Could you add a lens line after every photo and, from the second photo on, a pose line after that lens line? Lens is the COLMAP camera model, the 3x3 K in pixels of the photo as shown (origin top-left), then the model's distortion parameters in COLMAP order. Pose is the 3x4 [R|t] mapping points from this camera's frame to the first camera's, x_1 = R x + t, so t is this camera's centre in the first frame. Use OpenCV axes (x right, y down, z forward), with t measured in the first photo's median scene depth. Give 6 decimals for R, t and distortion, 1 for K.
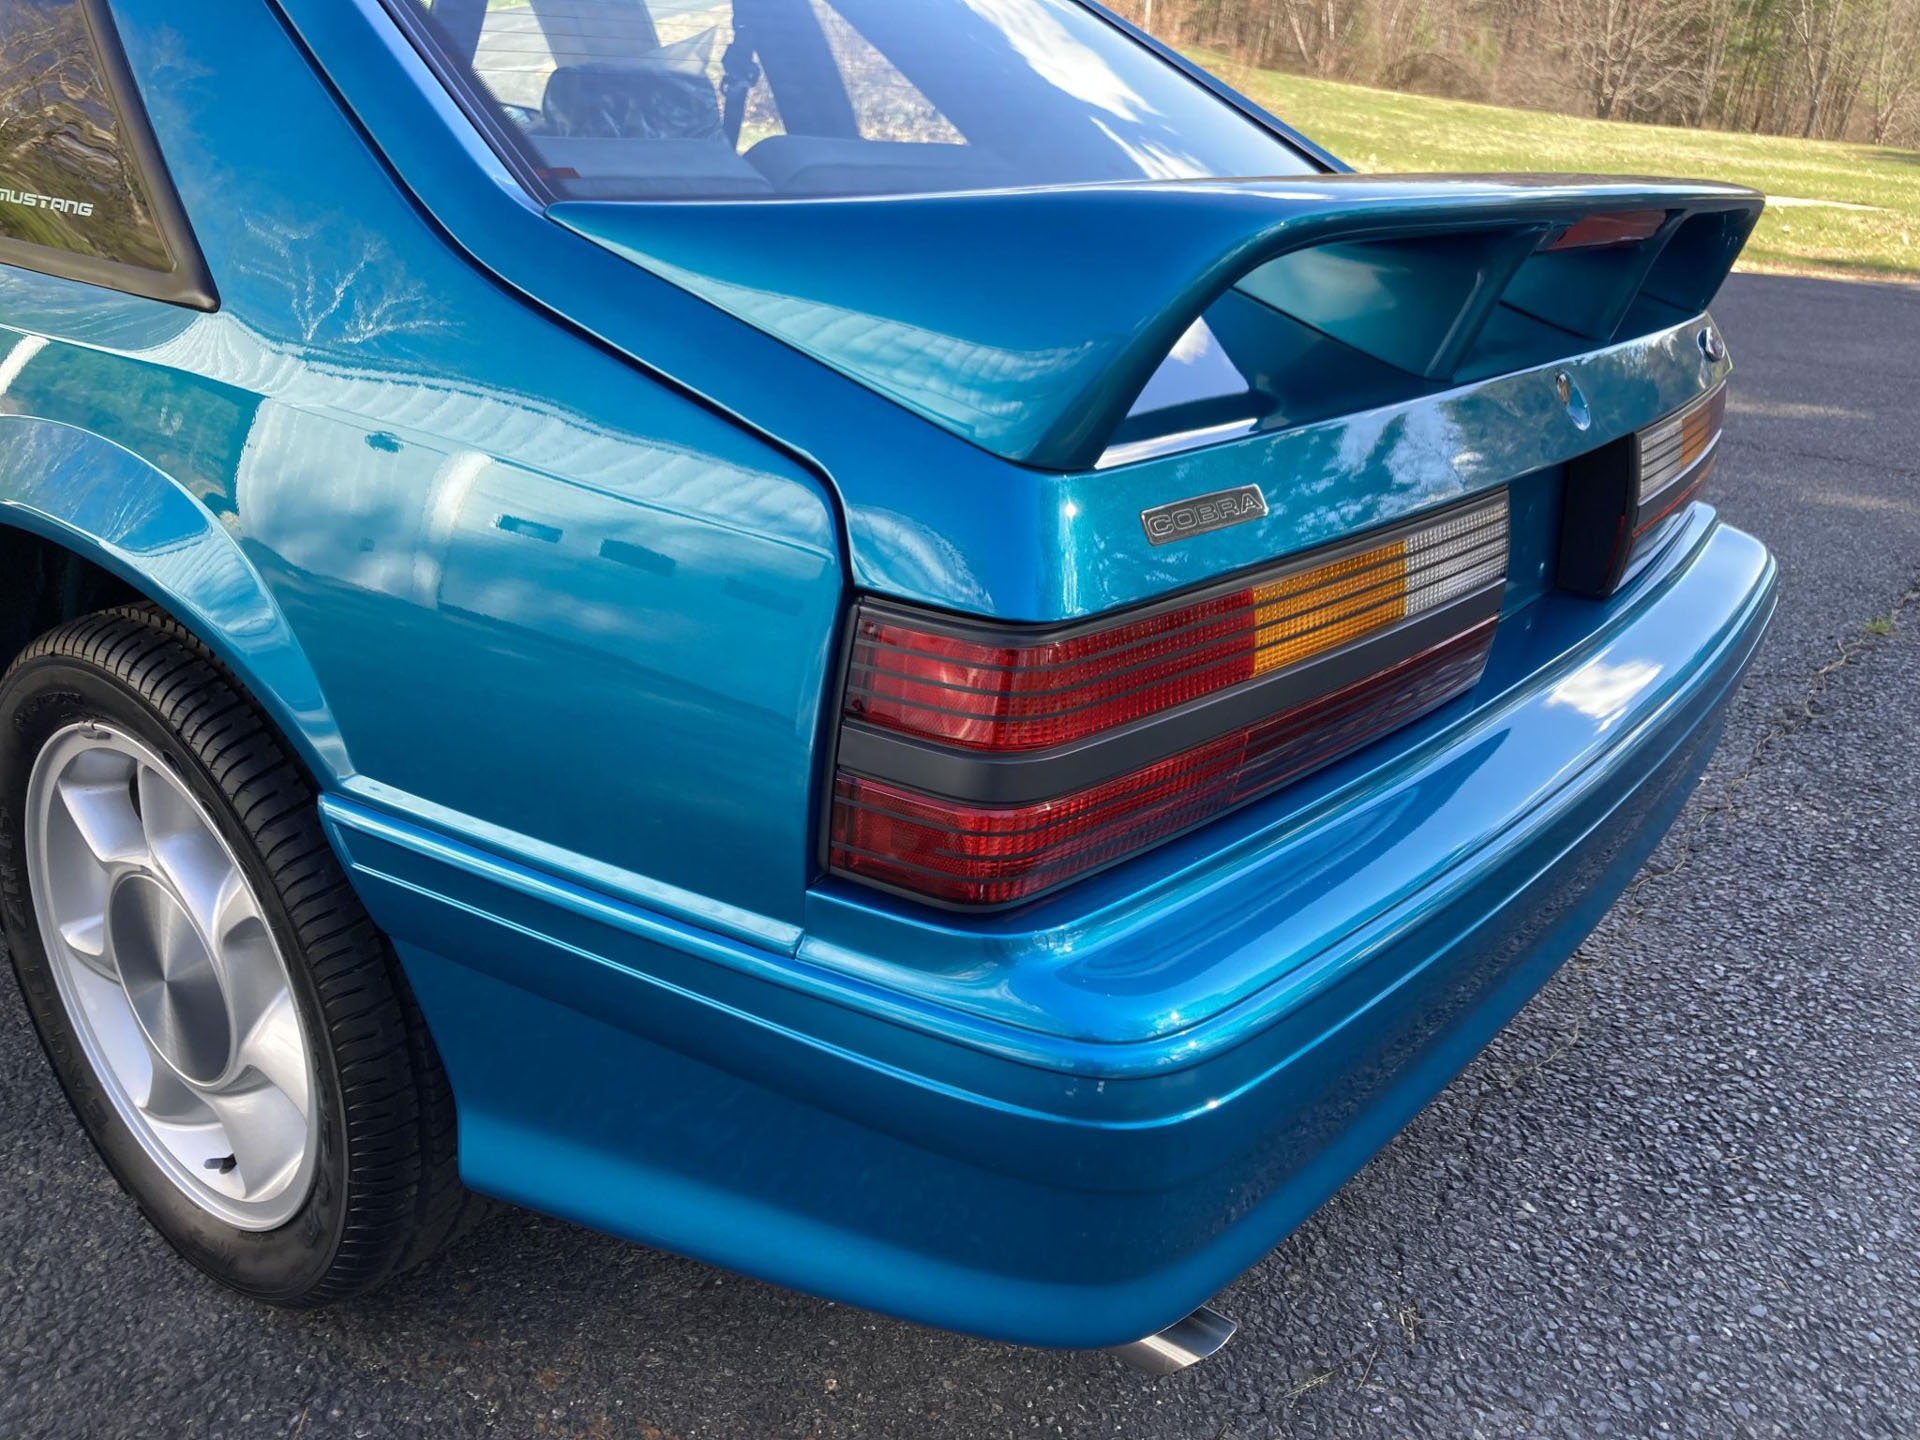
lens RADIAL K [[1611.5, 0, 985.9], [0, 1611.5, 712.7], [0, 0, 1]] dist [0.011475, -0.003032]
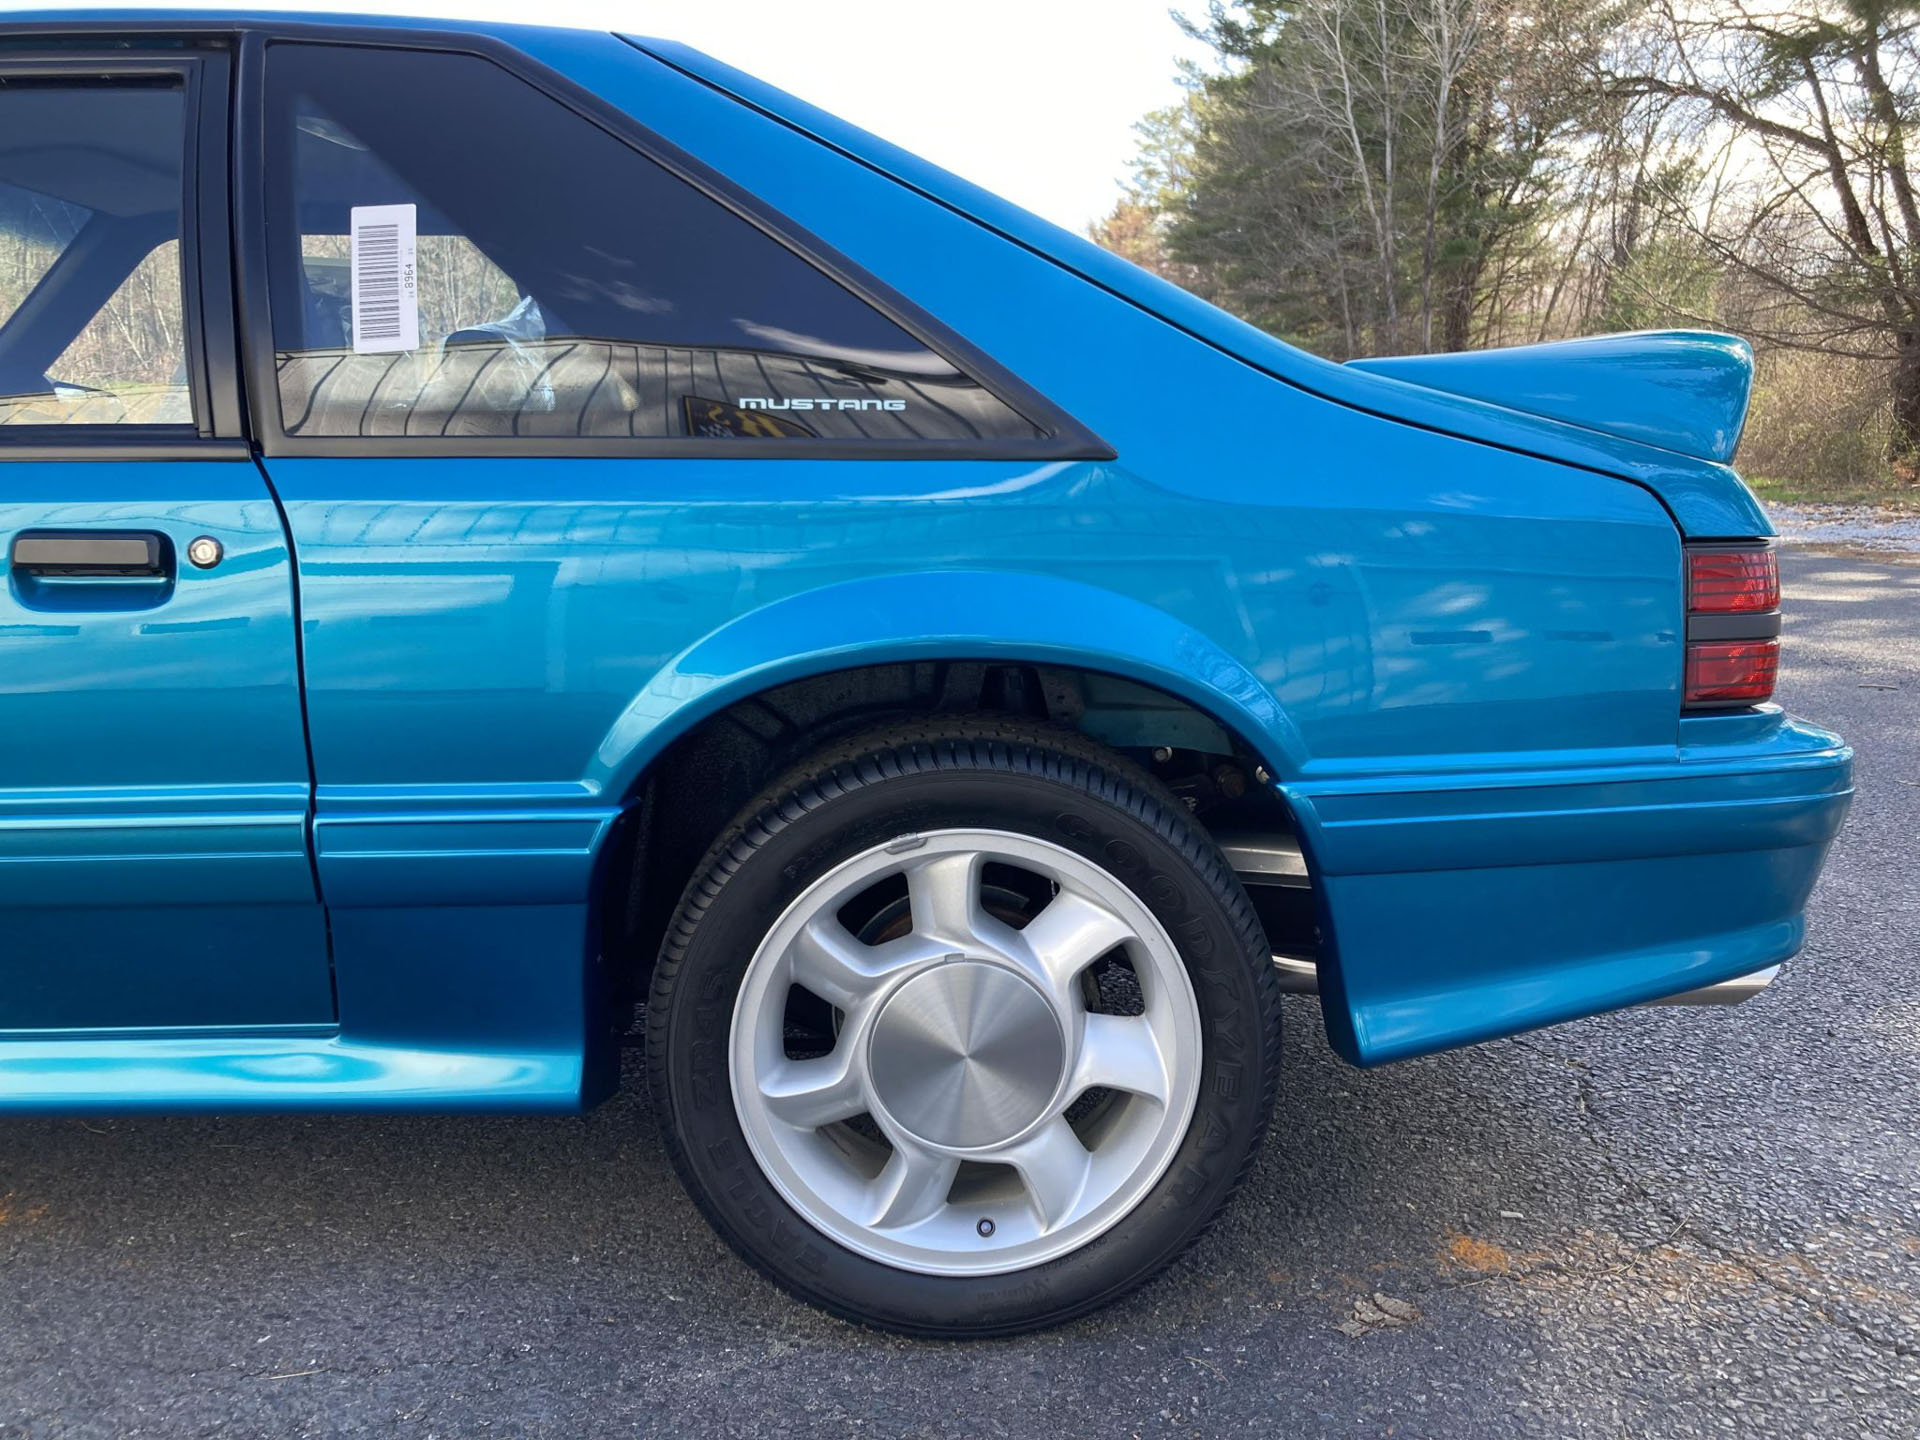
lens RADIAL K [[1611.5, 0, 985.9], [0, 1611.5, 712.7], [0, 0, 1]] dist [0.011475, -0.003032]
pose [[0.766900, -0.164455, 0.620338, -1.080111], [0.266407, 0.960970, -0.074590, 0.021094], [-0.583860, 0.222466, 0.780780, 0.045588]]
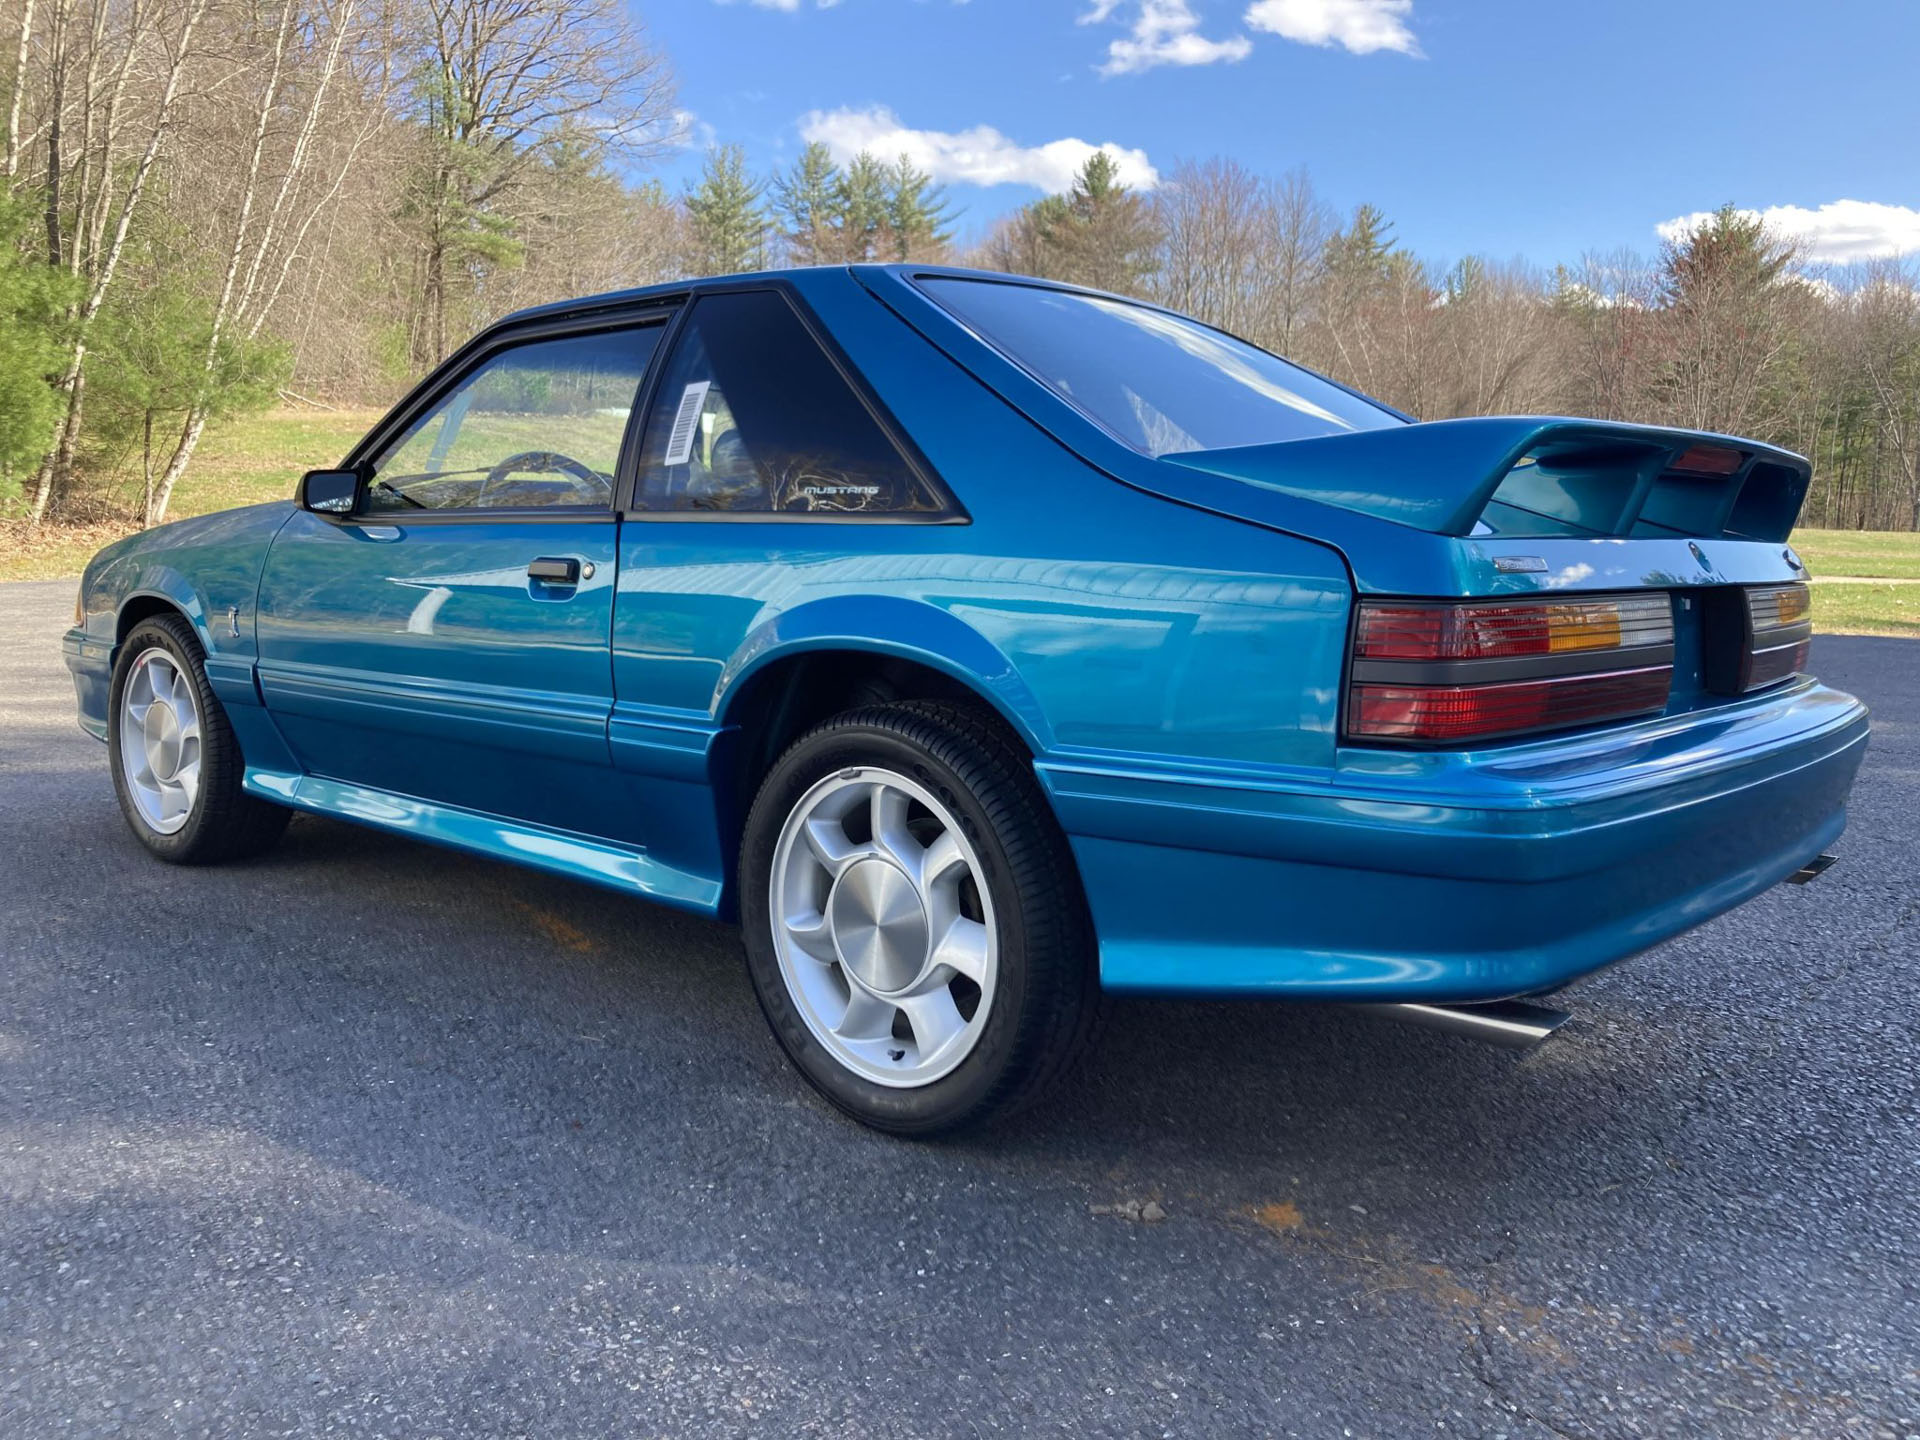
lens RADIAL K [[1609.9, 0, 965.1], [0, 1609.9, 676.2], [0, 0, 1]] dist [0.013826, -0.005247]
pose [[0.995484, -0.037738, -0.087111, -0.243351], [0.012408, 0.961444, -0.274721, 0.351151], [0.094120, 0.272399, 0.957570, -0.615537]]
